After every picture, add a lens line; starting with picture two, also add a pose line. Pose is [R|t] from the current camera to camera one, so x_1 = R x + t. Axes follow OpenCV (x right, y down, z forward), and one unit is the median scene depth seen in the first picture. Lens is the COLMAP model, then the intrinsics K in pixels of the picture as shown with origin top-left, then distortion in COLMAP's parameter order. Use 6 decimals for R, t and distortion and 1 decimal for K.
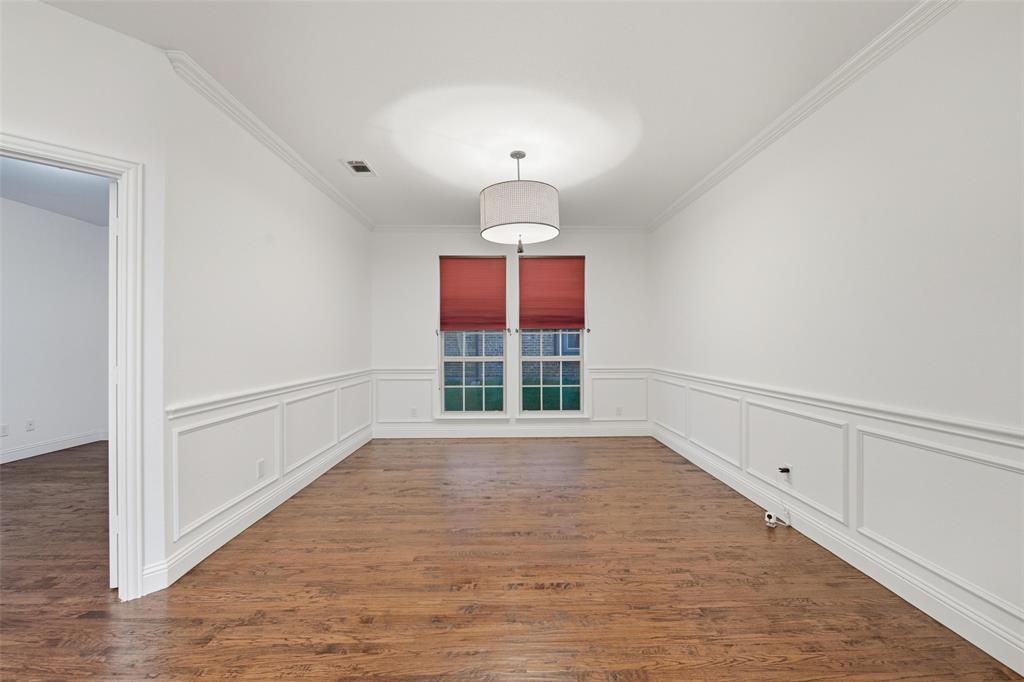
lens RADIAL K [[411.5, 0, 517.9], [0, 411.5, 342.7], [0, 0, 1]] dist [-0.009337, -0.000590]
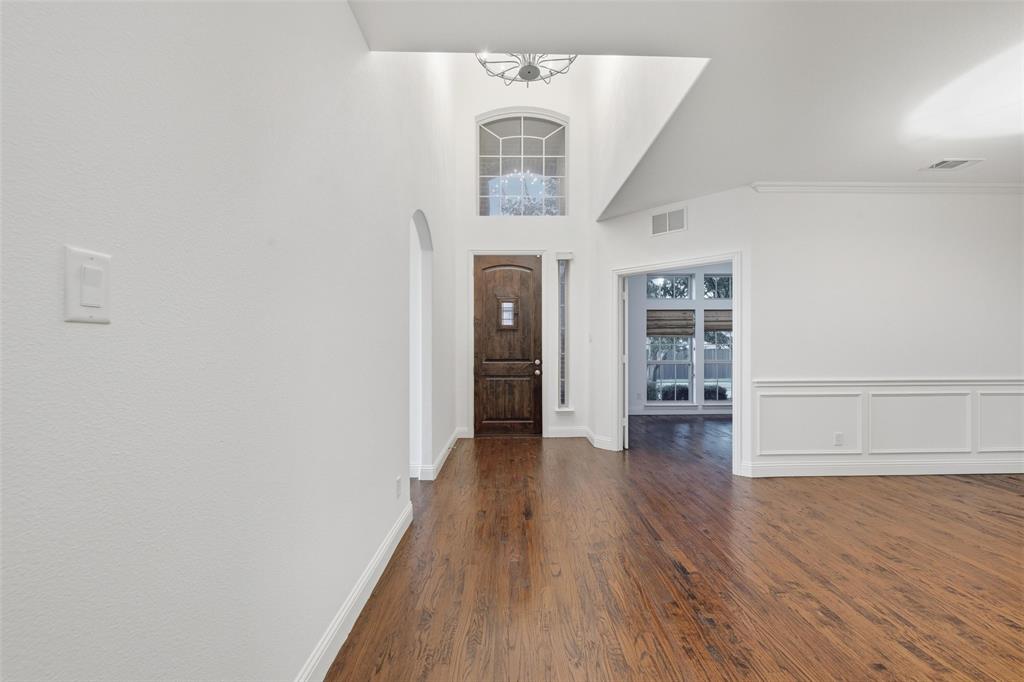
lens RADIAL K [[411.5, 0, 517.9], [0, 411.5, 342.7], [0, 0, 1]] dist [-0.009337, -0.000590]
pose [[-0.007474, -0.004644, -0.999961, 0.942051], [0.004306, 0.999980, -0.004677, -0.003198], [0.999963, -0.004341, -0.007454, -0.035034]]
